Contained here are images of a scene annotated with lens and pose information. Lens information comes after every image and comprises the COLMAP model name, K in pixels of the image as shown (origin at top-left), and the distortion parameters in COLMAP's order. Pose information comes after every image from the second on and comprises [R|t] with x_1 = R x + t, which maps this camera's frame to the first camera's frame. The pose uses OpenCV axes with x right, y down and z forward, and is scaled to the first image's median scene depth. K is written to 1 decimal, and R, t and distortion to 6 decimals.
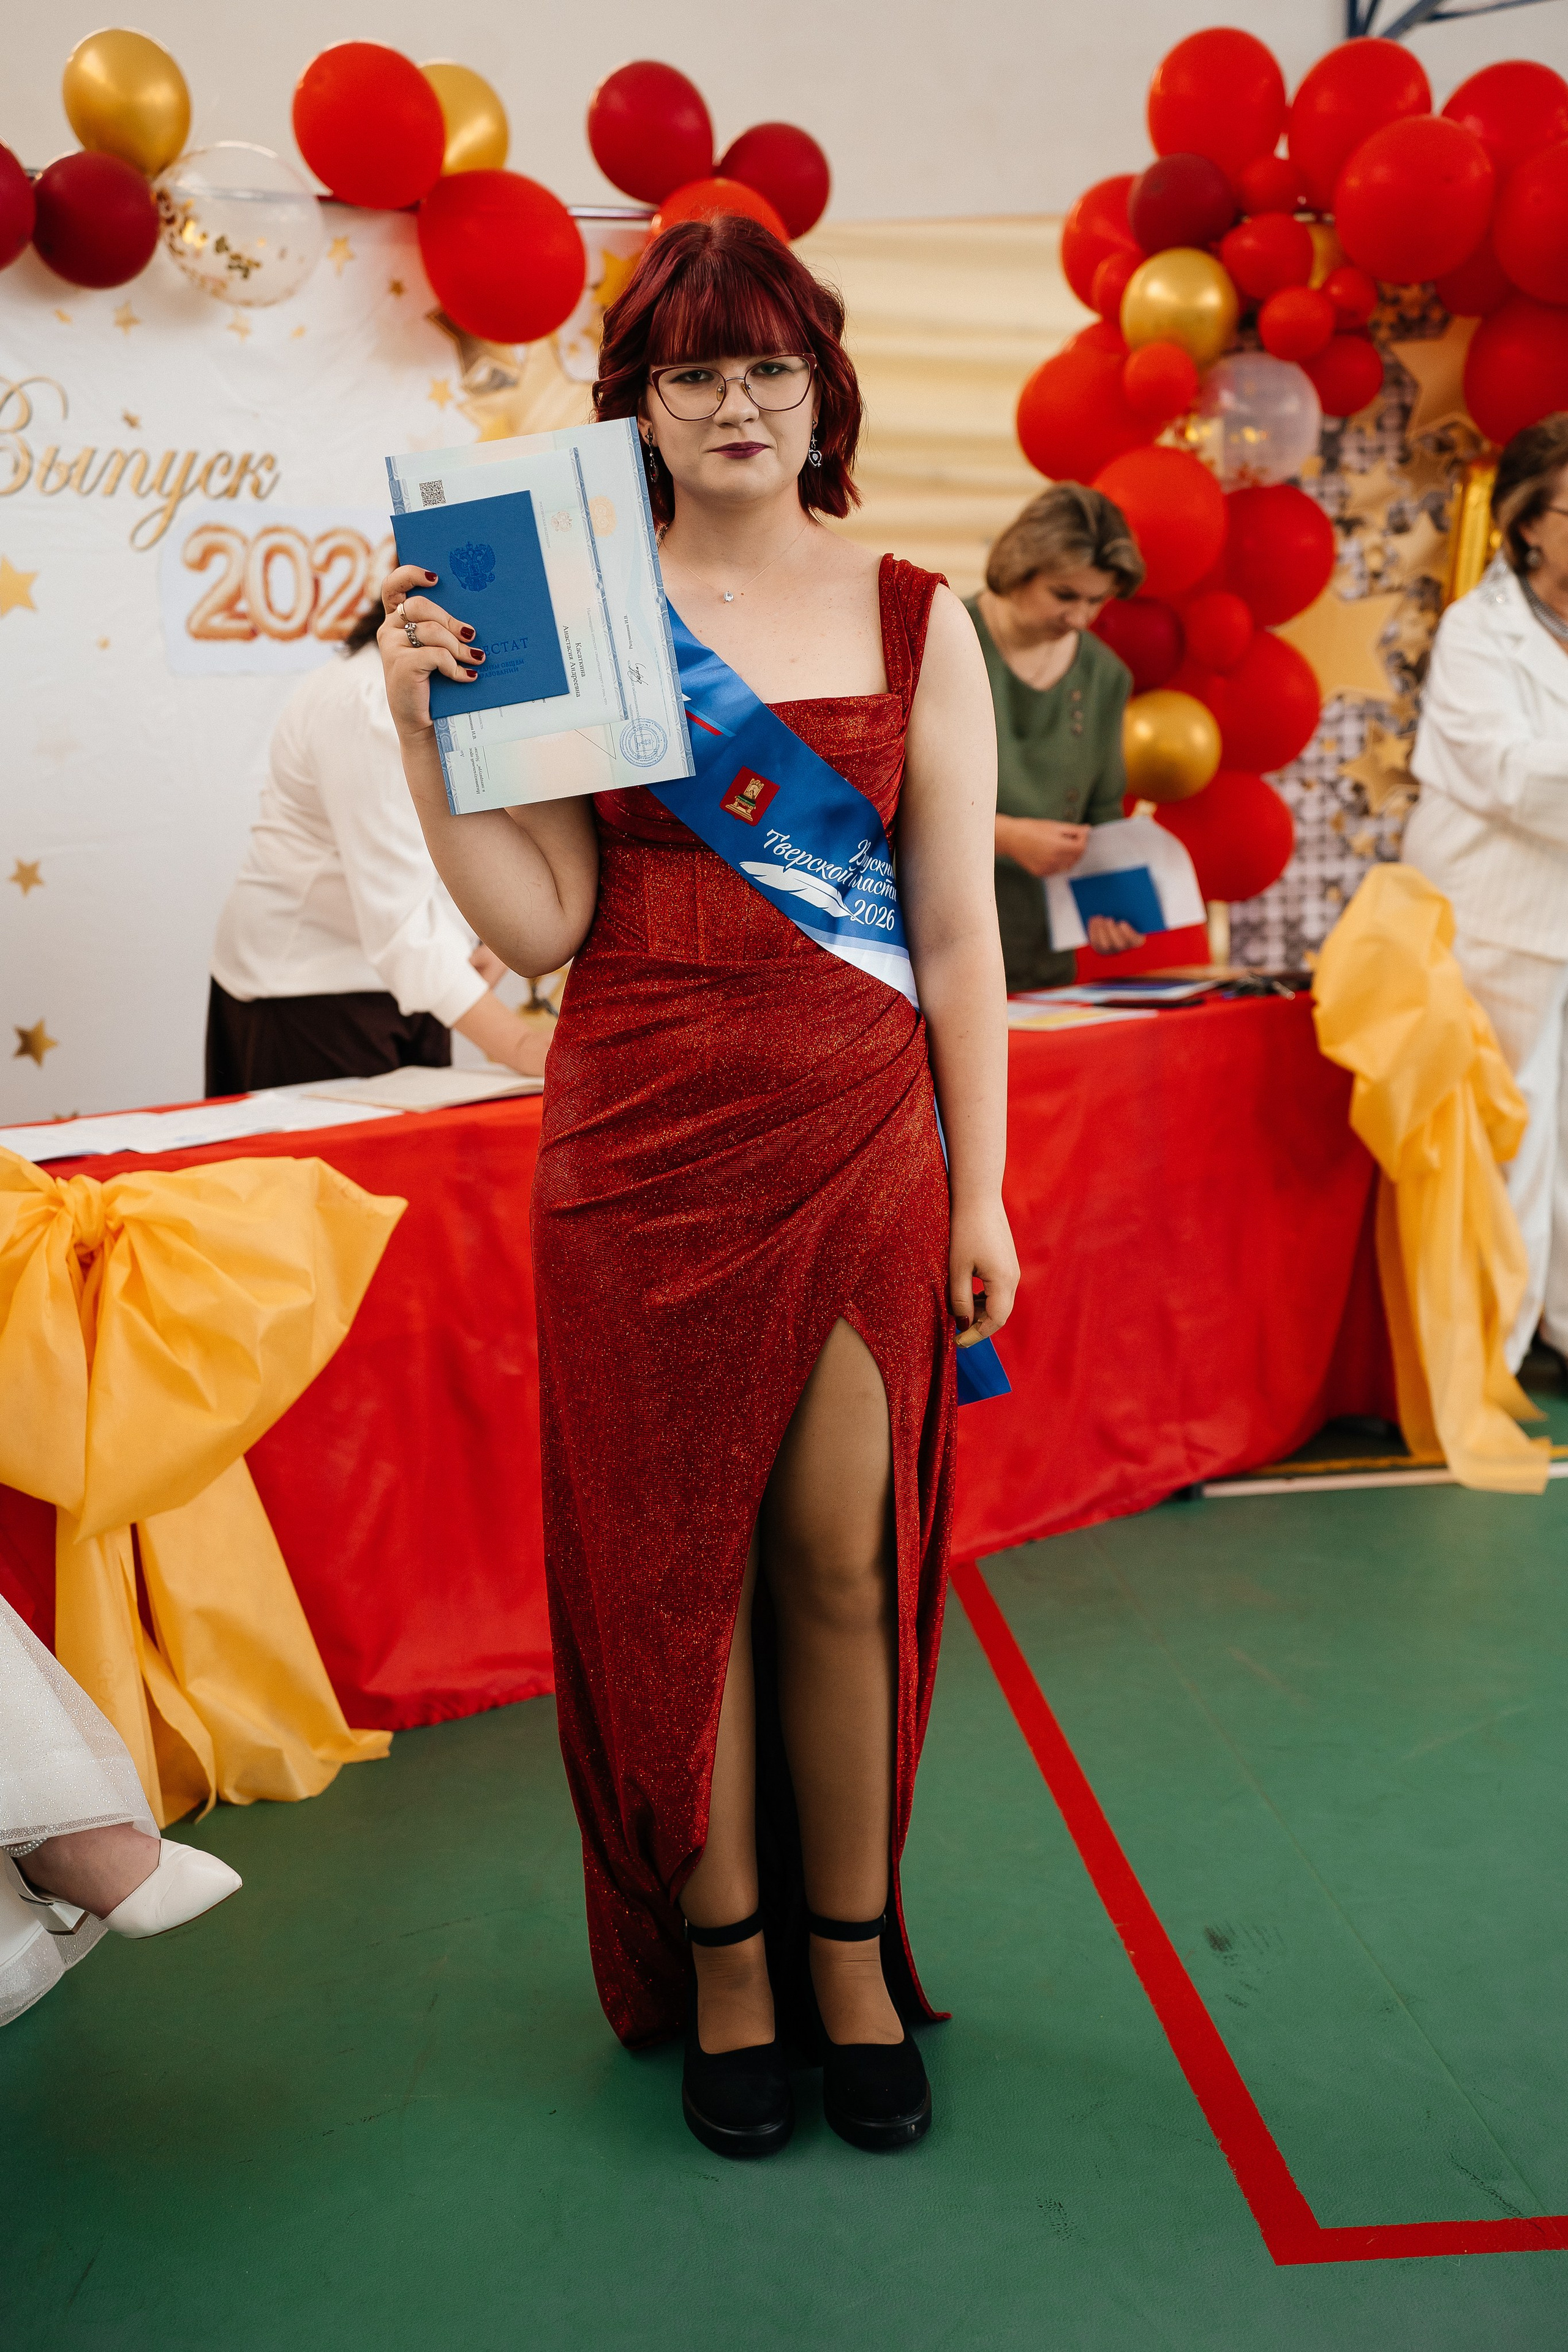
lens RADIAL K [[2983.3, 0, 770.4], [0, 2983.3, 1176.7], [0, 0, 1]] dist [0.214392, 0.000000]
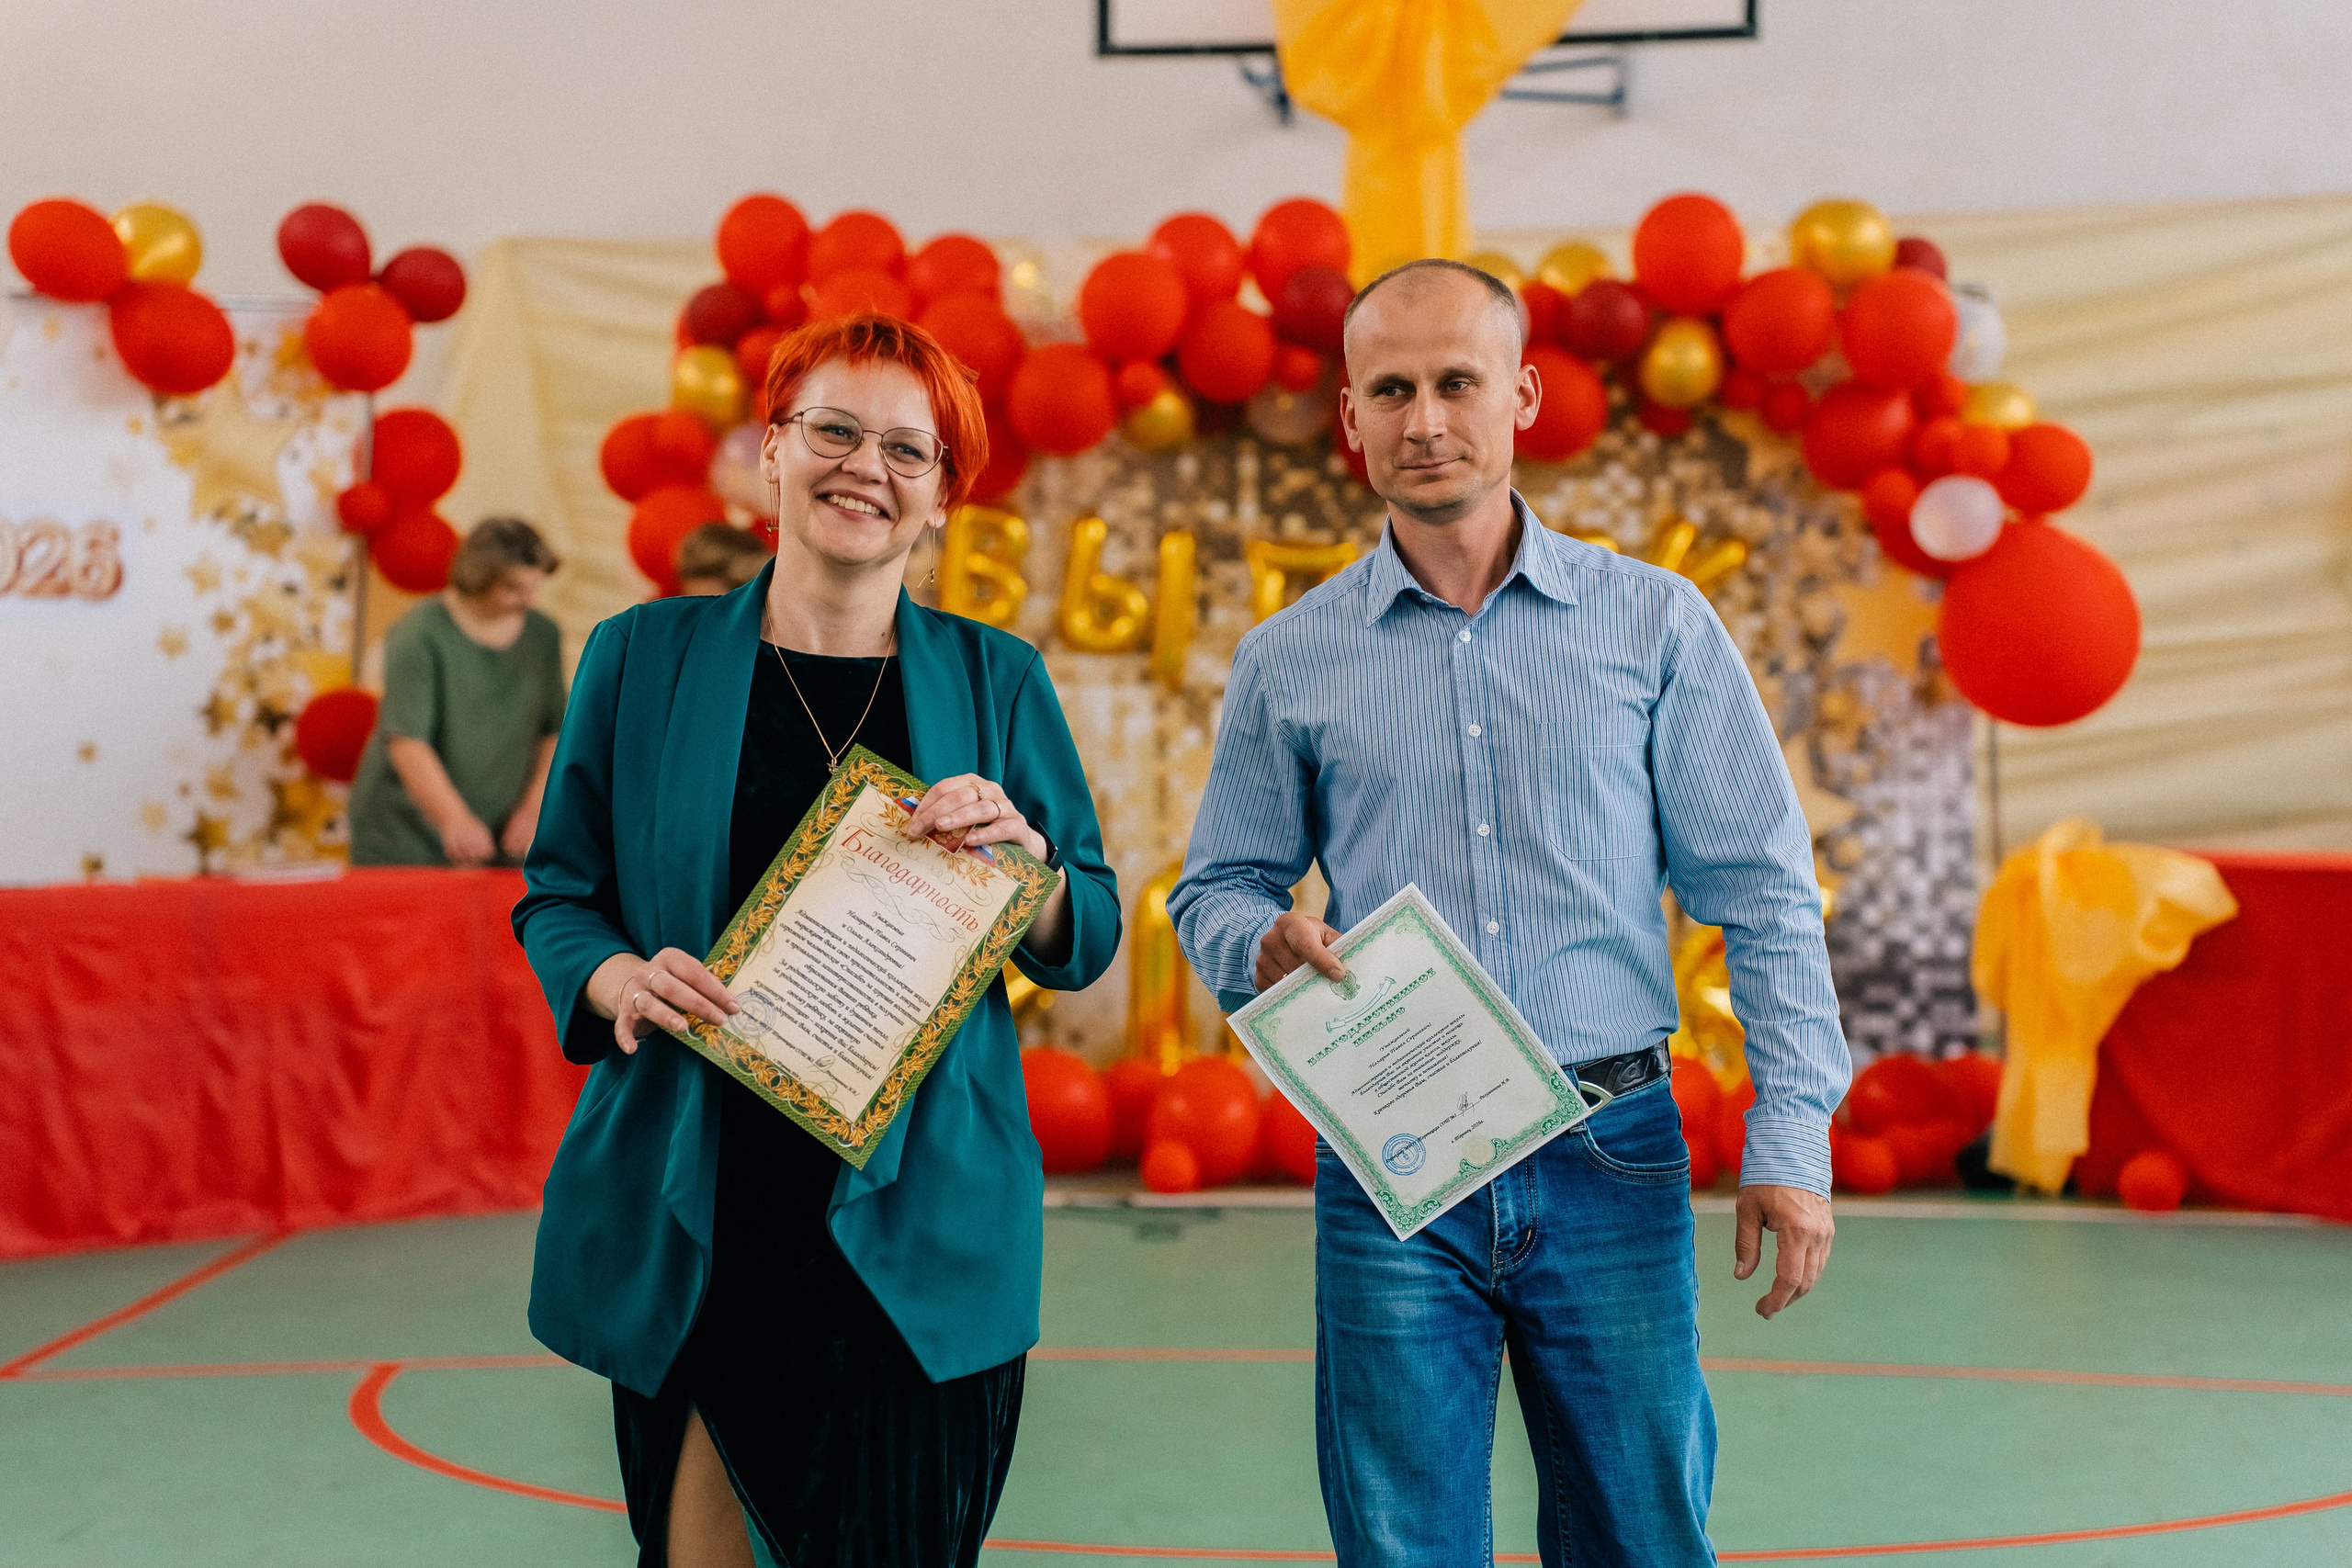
lens RADIAL K [[4907.0, 0, 1169.8], [0, 4907.0, 772.6], [0, 0, 1]] dist [1.028649, 0.000000]
pose [[0.985965, 0.039464, -0.162218, 0.763848], [-0.060433, 0.990133, -0.126431, 0.170114], [0.155628, 0.134460, 0.978622, -1.229980]]
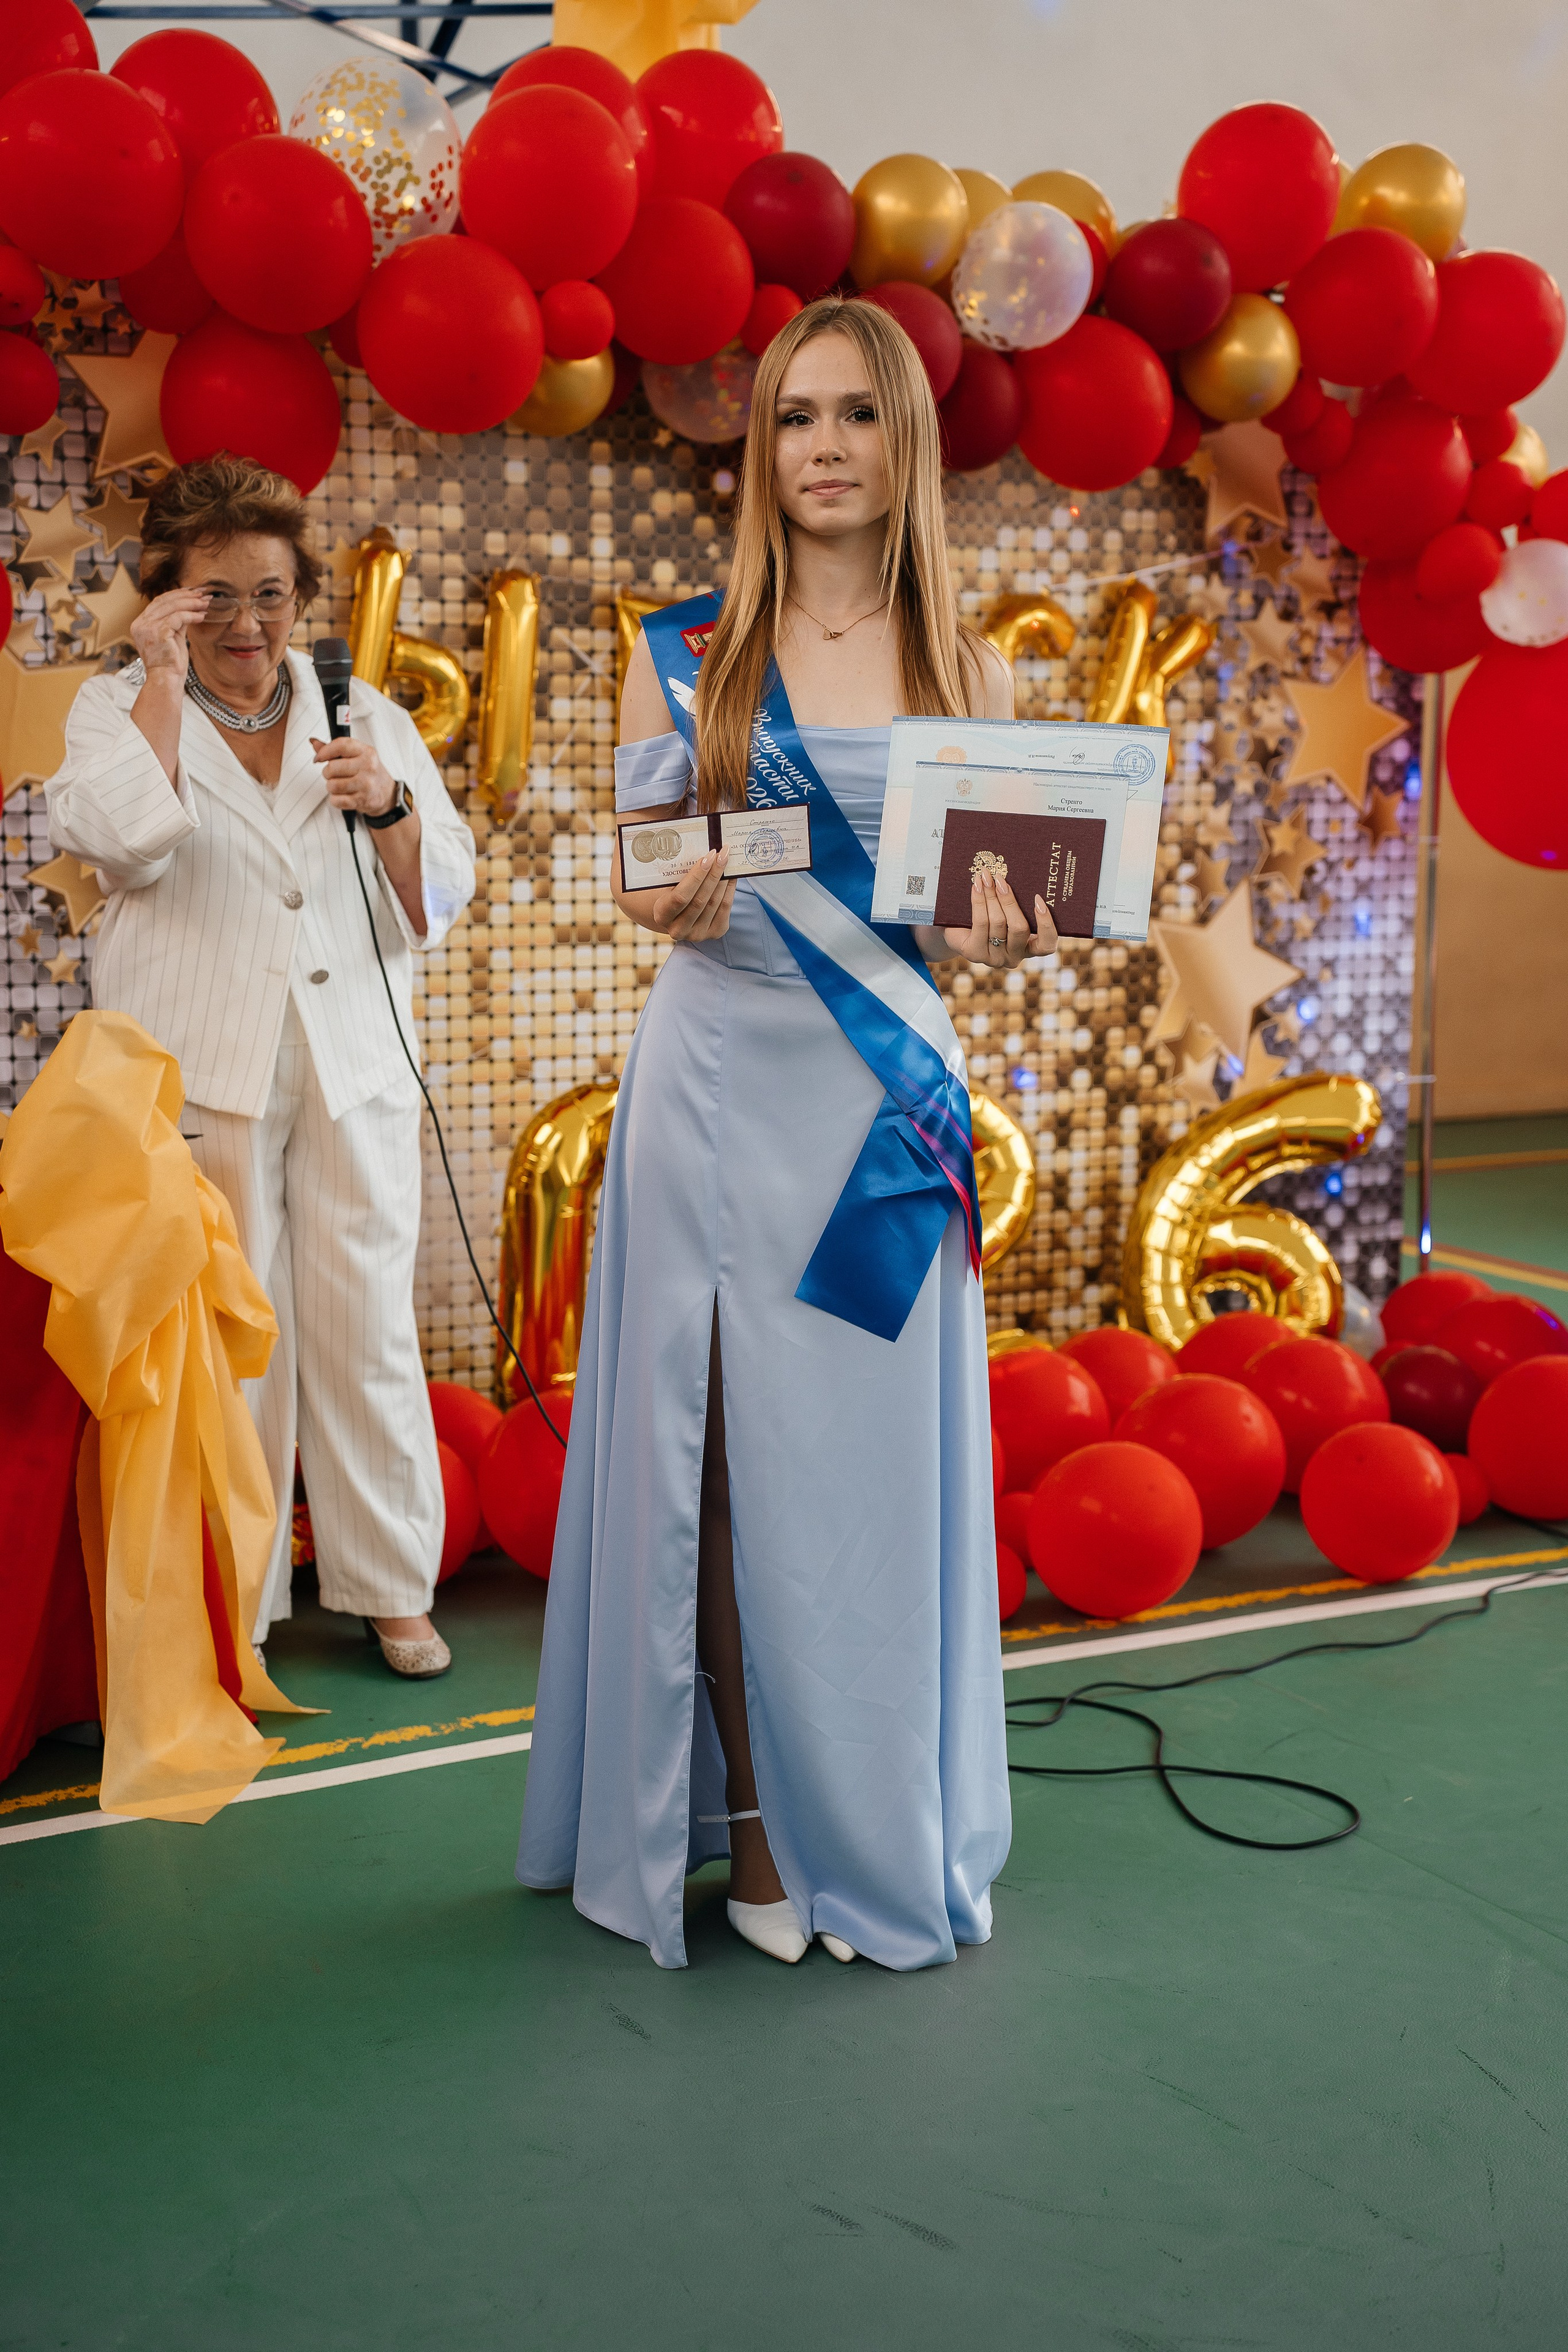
lens RADIAL K [[3059.7, 0, 782.1], [0, 3059.7, 1168.6], [0, 0, 1]] dist [0.211803, 0.000000]
pose [[0.915440, -0.008260, 0.402371, 0.045591], [0.022089, 0.999314, -0.029739, -0.032662], [-0.401849, 0.036112, 0.914994, 0.195874]]
